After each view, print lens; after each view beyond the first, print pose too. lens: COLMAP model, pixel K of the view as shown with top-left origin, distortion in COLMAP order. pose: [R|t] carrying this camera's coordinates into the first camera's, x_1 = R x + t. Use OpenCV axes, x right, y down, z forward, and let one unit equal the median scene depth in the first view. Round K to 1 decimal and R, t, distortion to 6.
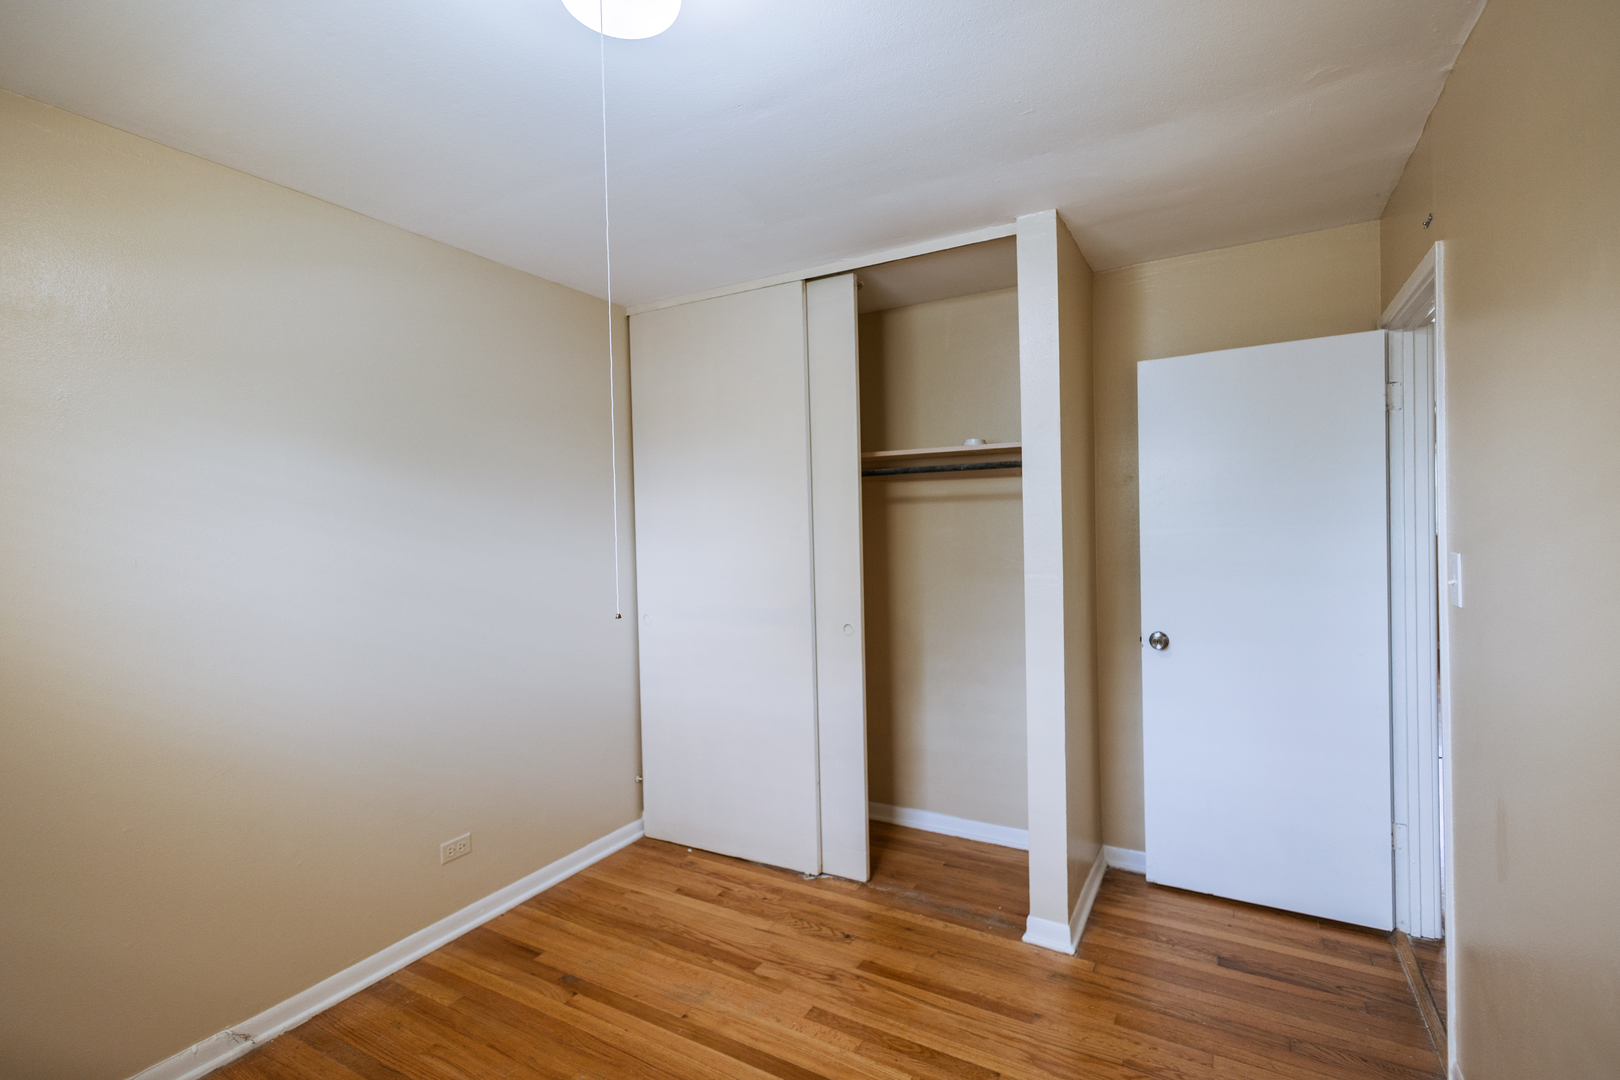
lens RADIAL K [[738.8, 0, 810.2], [0, 738.8, 533.6], [0, 0, 1]] dist [0.000817, -0.000545]
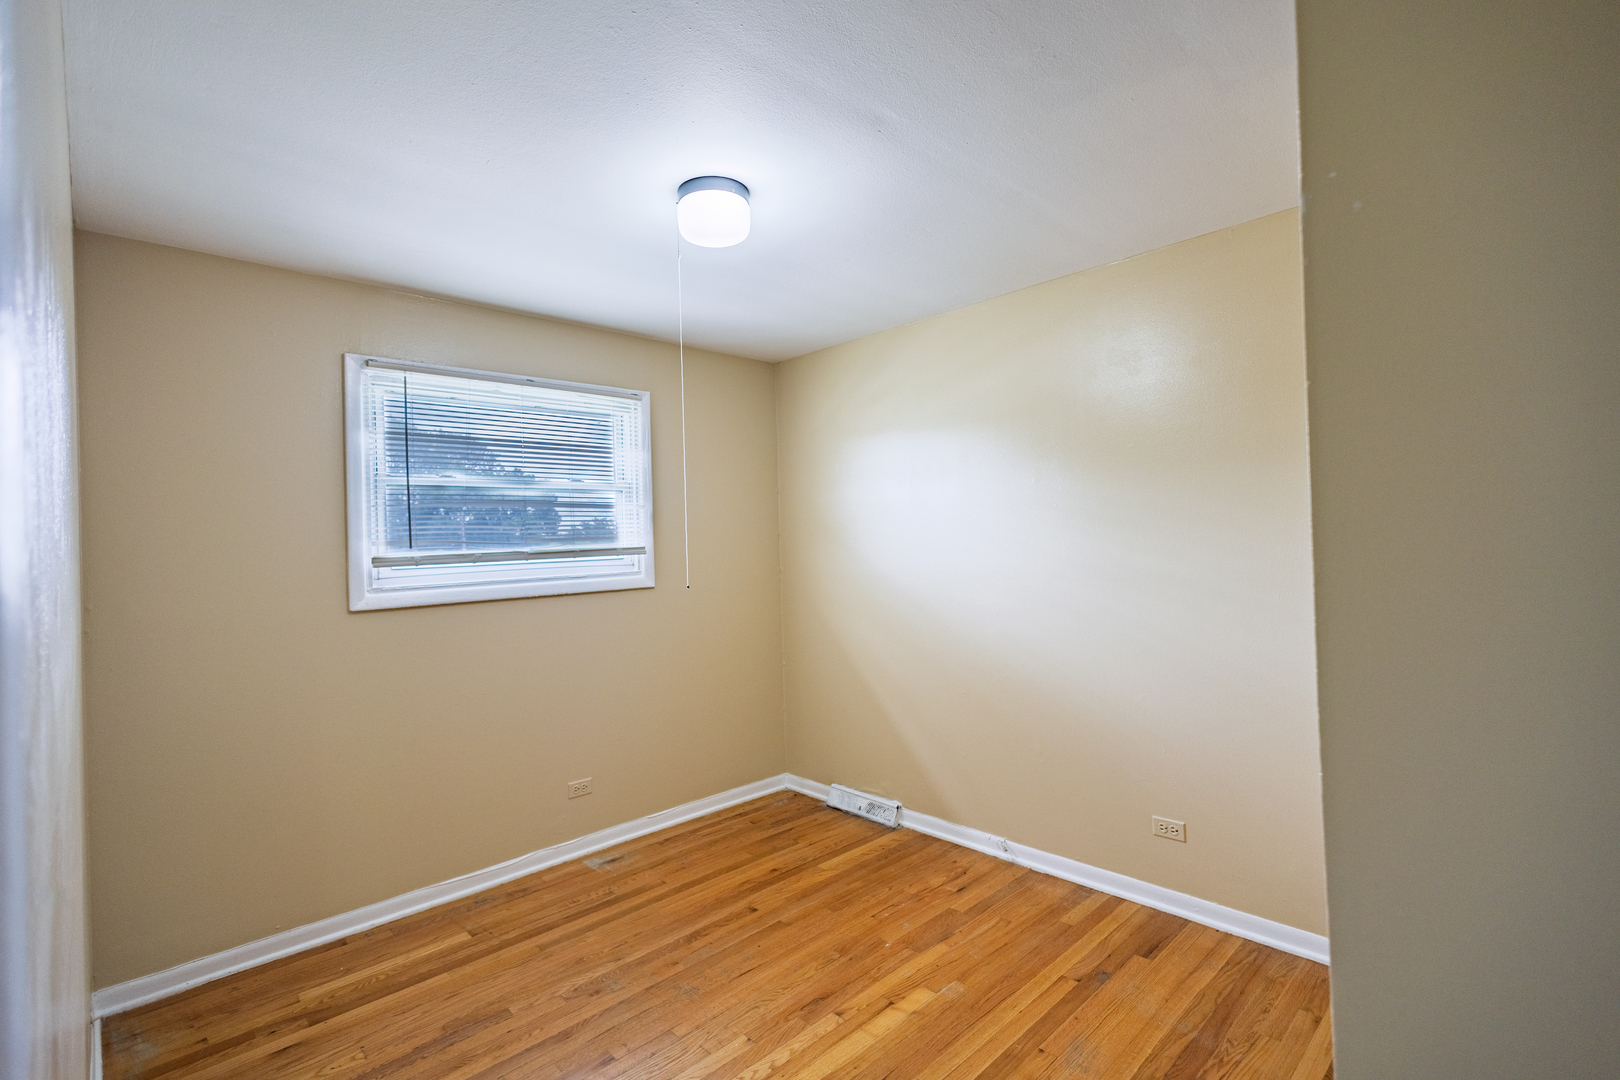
lens RADIAL K [[738.8, 0, 810.2], [0, 738.8, 533.6], [0, 0, 1]] dist [0.000817, -0.000545]
pose [[-0.284385, 0.021272, -0.958474, 0.729673], [0.028843, 0.999491, 0.013624, -0.019418], [0.958276, -0.023771, -0.284854, 0.920223]]
